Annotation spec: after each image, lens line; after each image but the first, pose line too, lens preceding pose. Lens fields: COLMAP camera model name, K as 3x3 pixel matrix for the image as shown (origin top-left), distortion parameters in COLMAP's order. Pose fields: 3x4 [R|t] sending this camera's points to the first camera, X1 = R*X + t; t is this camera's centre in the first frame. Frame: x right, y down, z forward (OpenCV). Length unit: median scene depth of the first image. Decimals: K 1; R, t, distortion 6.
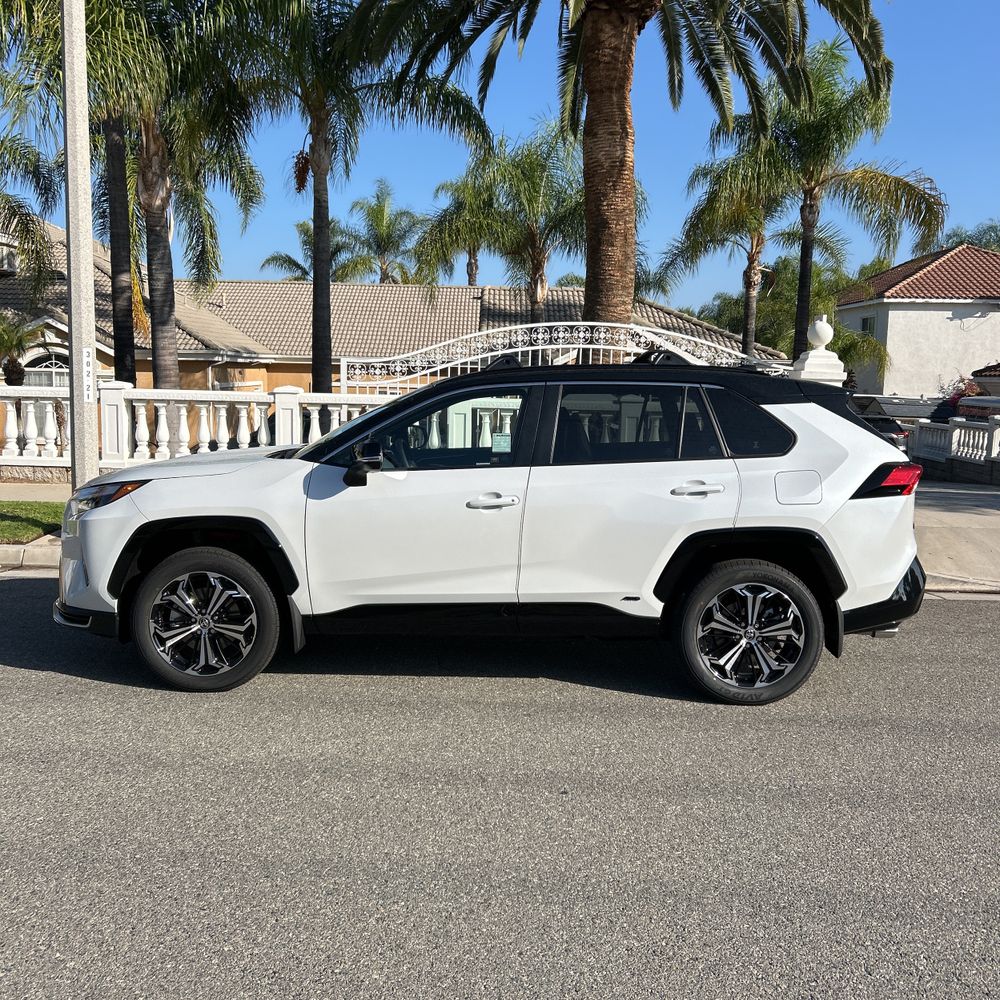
lens RADIAL K [[998.2, 0, 502.8], [0, 998.2, 479.6], [0, 0, 1]] dist [0.153991, -0.420433]
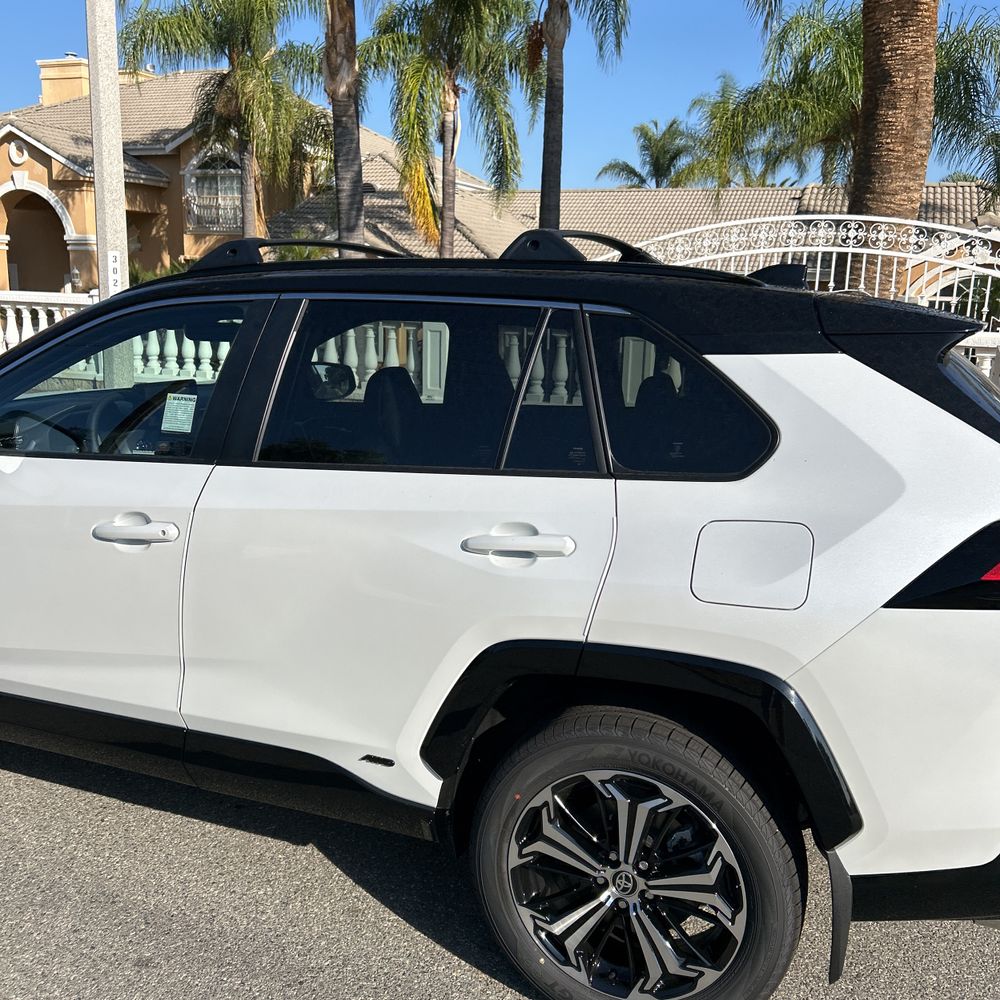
lens RADIAL K [[1006.6, 0, 494.7], [0, 1006.6, 479.0], [0, 0, 1]] dist [0.041695, -0.041047]
pose [[0.930995, 0.075133, -0.357216, 0.327551], [-0.046498, 0.995026, 0.088098, -0.055131], [0.362058, -0.065409, 0.929858, 0.567158]]
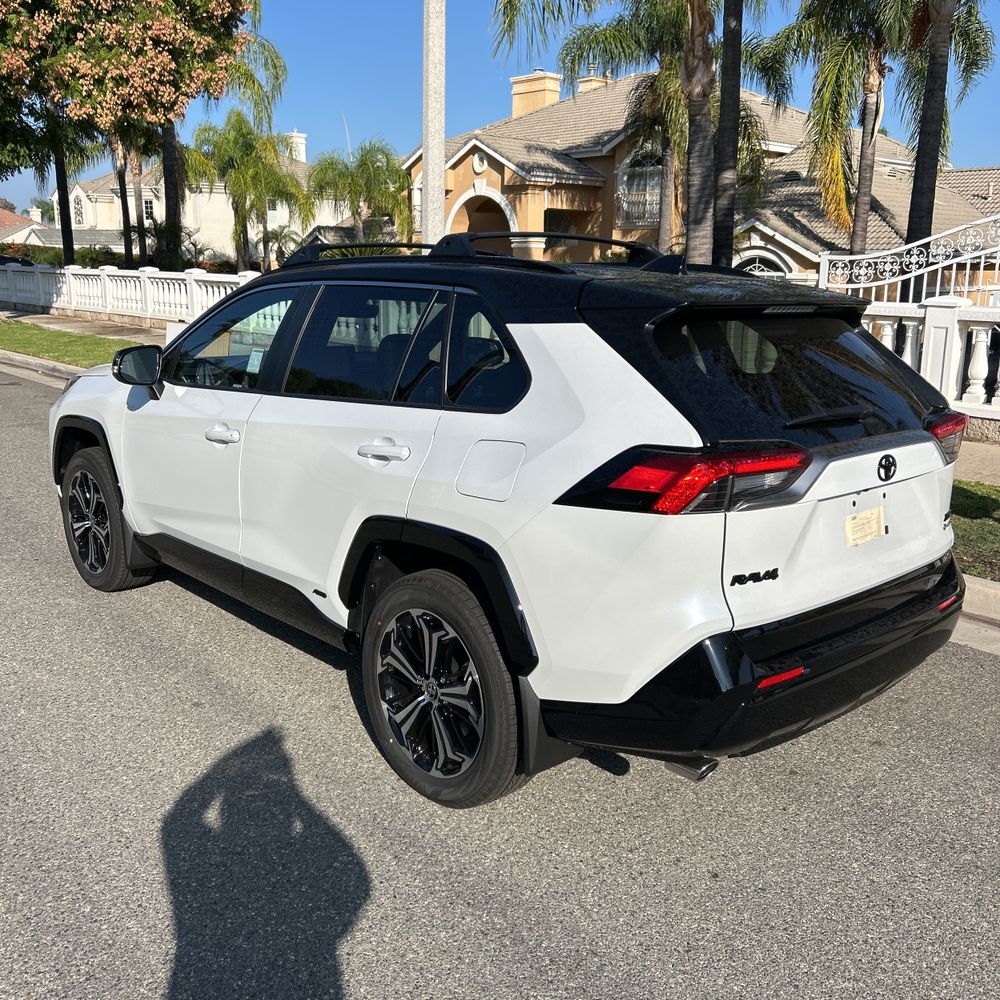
lens RADIAL K [[1006.6, 0, 494.7], [0, 1006.6, 479.0], [0, 0, 1]] dist [0.041695, -0.041047]
pose [[0.680085, 0.143389, -0.718974, 0.685840], [-0.076886, 0.989229, 0.124560, -0.056560], [0.729090, -0.029433, 0.683784, 0.587041]]
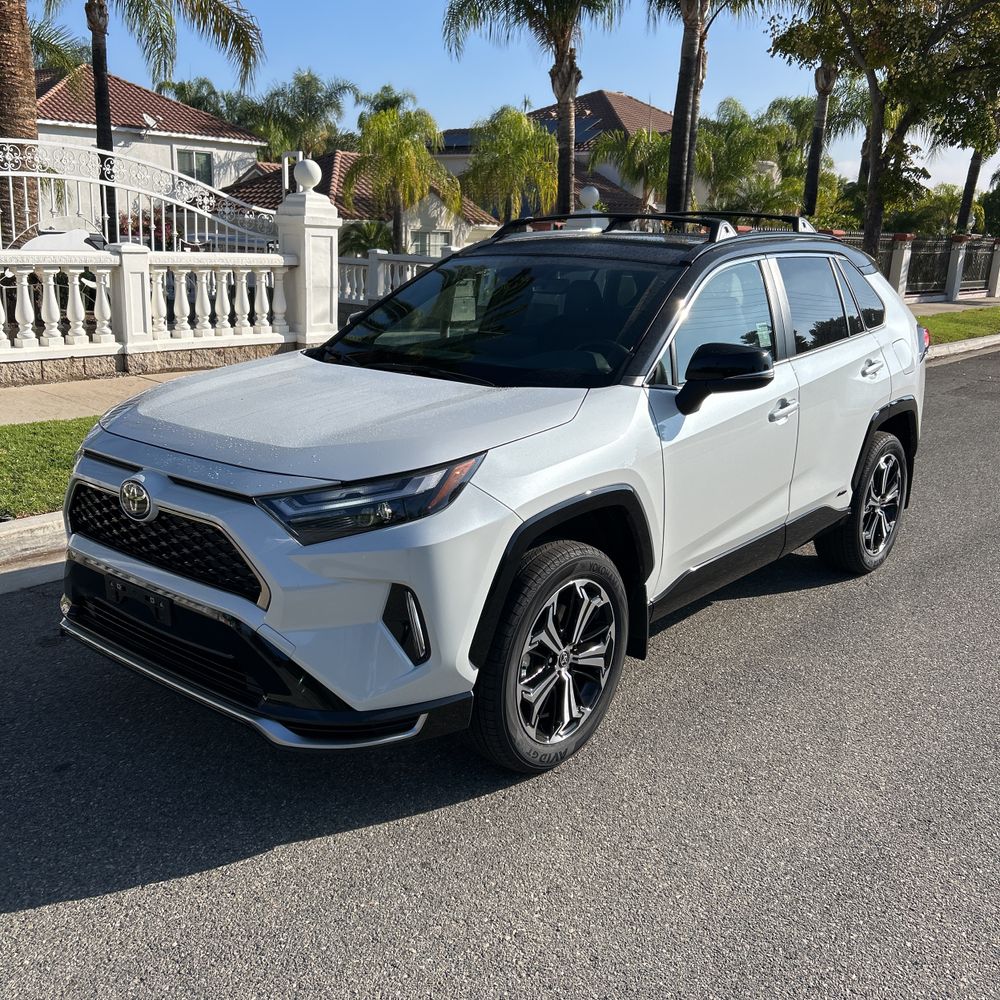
lens RADIAL K [[1011.4, 0, 490.5], [0, 1011.4, 493.9], [0, 0, 1]] dist [0.007473, 0.012796]
pose [[0.643558, -0.192765, 0.740726, -0.754743], [0.059651, 0.977455, 0.202545, -0.087726], [-0.763069, -0.086164, 0.640547, 0.624181]]
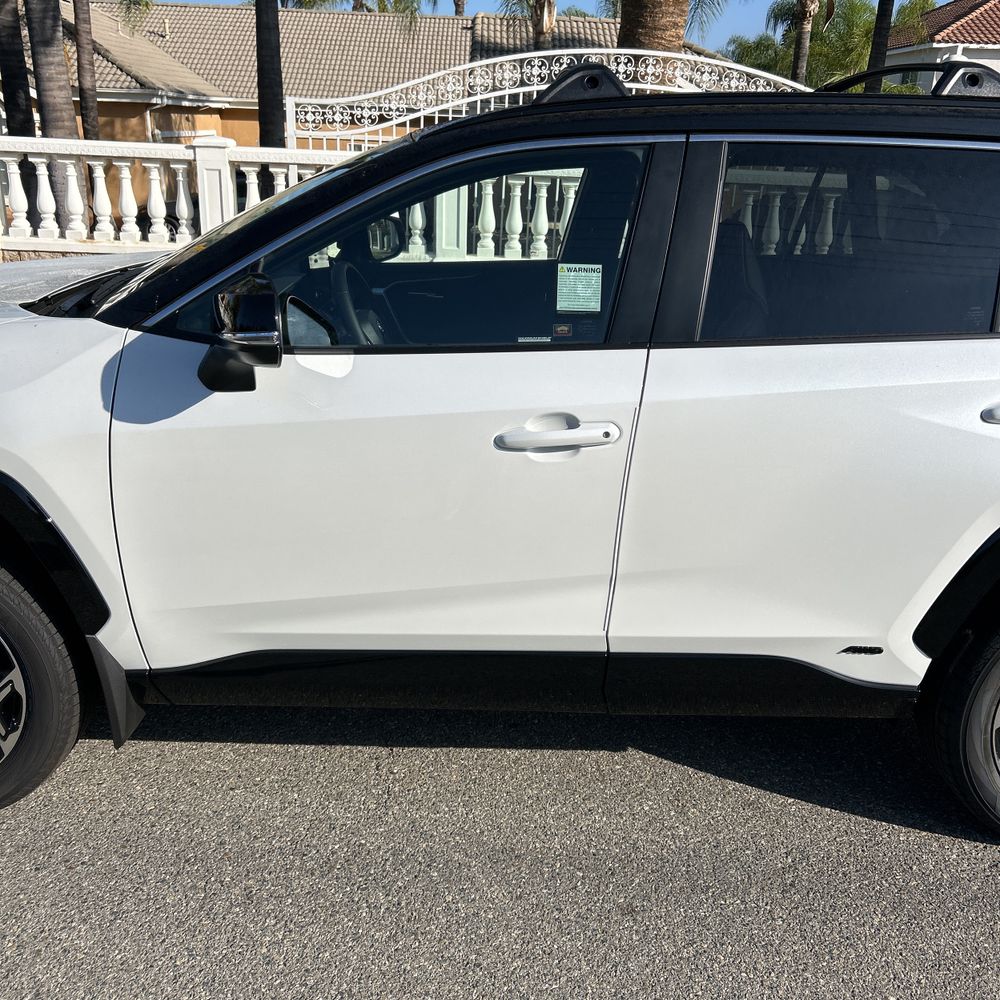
lens RADIAL K [[1007.7, 0, 505.4], [0, 1007.7, 482.9], [0, 0, 1]] dist [0.038263, -0.038900]
pose [[0.999737, 0.011043, 0.020080, -0.039136], [-0.015372, 0.973019, 0.230213, -0.052946], [-0.016996, -0.230461, 0.972933, 0.562075]]
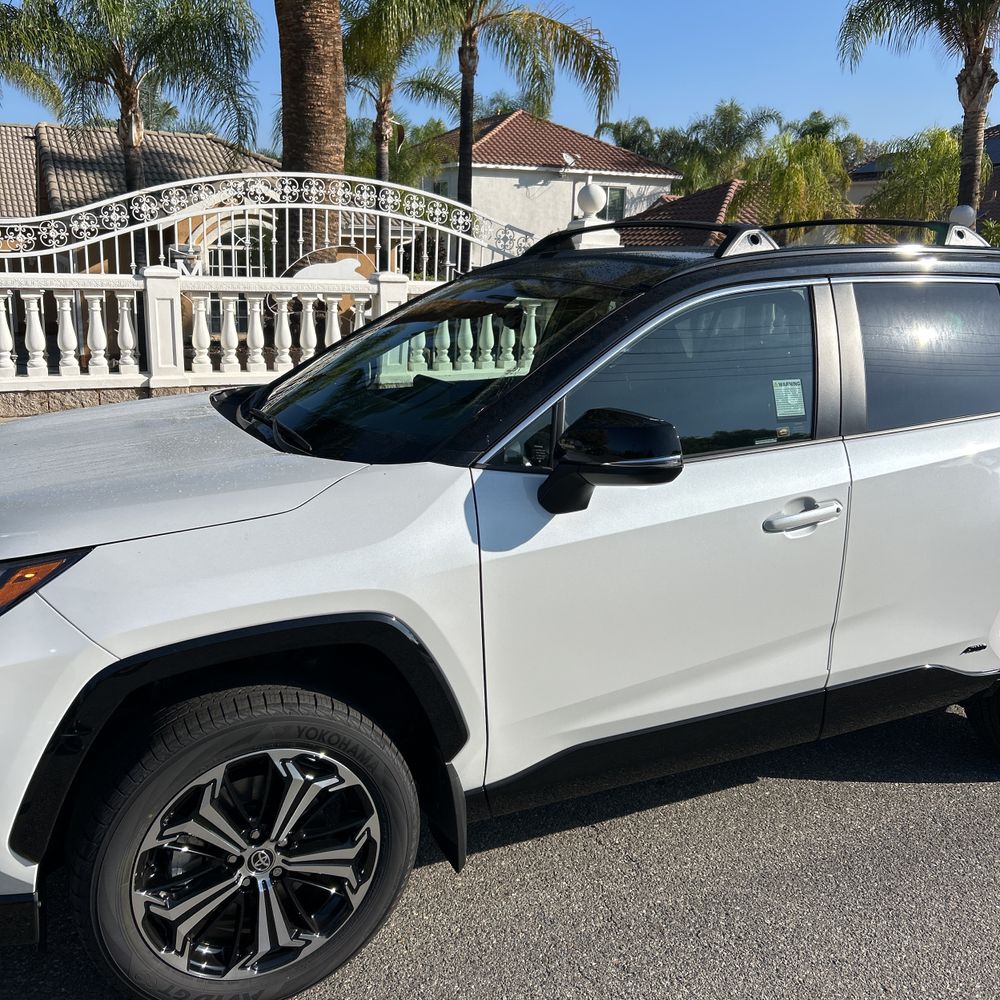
lens RADIAL K [[1011.4, 0, 490.5], [0, 1011.4, 493.9], [0, 0, 1]] dist [0.007473, 0.012796]
pose [[0.899655, -0.099009, 0.425227, -0.366603], [0.037265, 0.987807, 0.151156, -0.071854], [-0.435008, -0.120143, 0.892376, 0.577680]]
